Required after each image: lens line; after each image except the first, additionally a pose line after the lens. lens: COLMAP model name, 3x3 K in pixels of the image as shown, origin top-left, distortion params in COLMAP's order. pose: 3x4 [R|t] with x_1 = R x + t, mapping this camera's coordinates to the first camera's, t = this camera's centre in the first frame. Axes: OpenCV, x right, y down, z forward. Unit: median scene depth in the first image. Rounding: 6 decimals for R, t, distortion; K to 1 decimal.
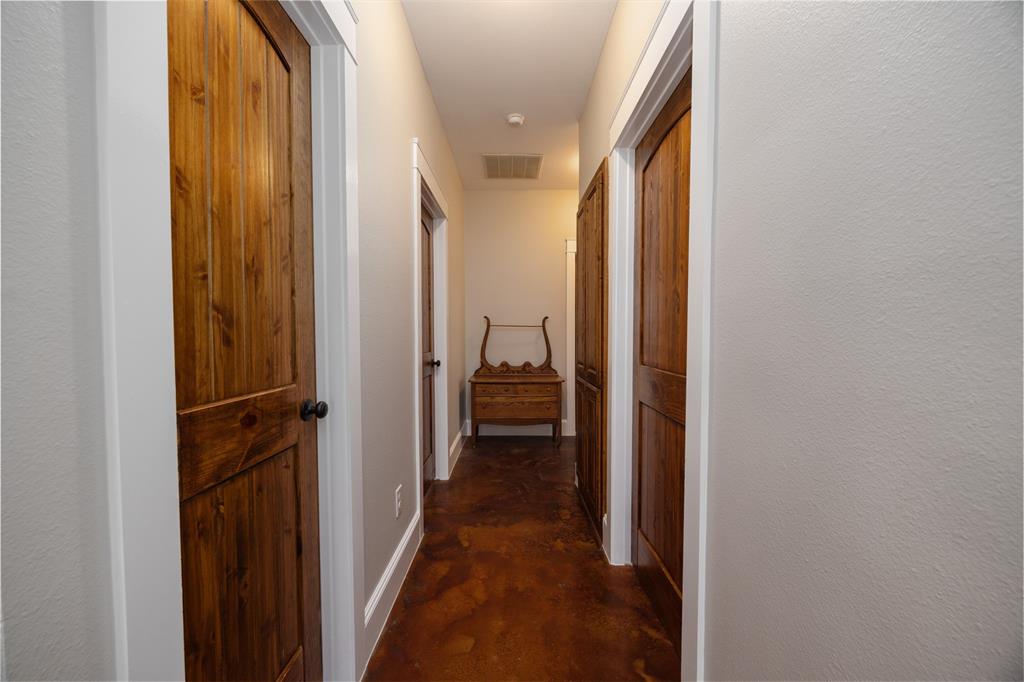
lens RADIAL K [[388.8, 0, 513.2], [0, 388.8, 339.3], [0, 0, 1]] dist [-0.003454, 0.000244]
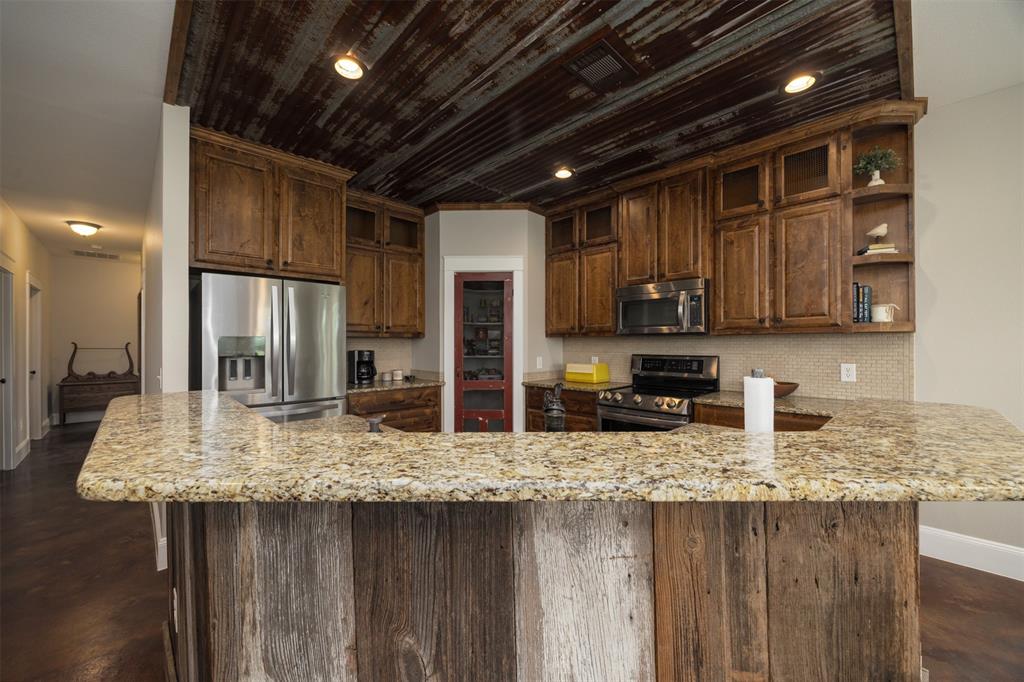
lens RADIAL K [[388.8, 0, 507.4], [0, 388.8, 346.4], [0, 0, 1]] dist [-0.003454, 0.000244]
pose [[0.714470, -0.006919, 0.699632, 0.084408], [0.025771, 0.999533, -0.016433, 0.025020], [-0.699191, 0.029771, 0.714315, -1.271396]]
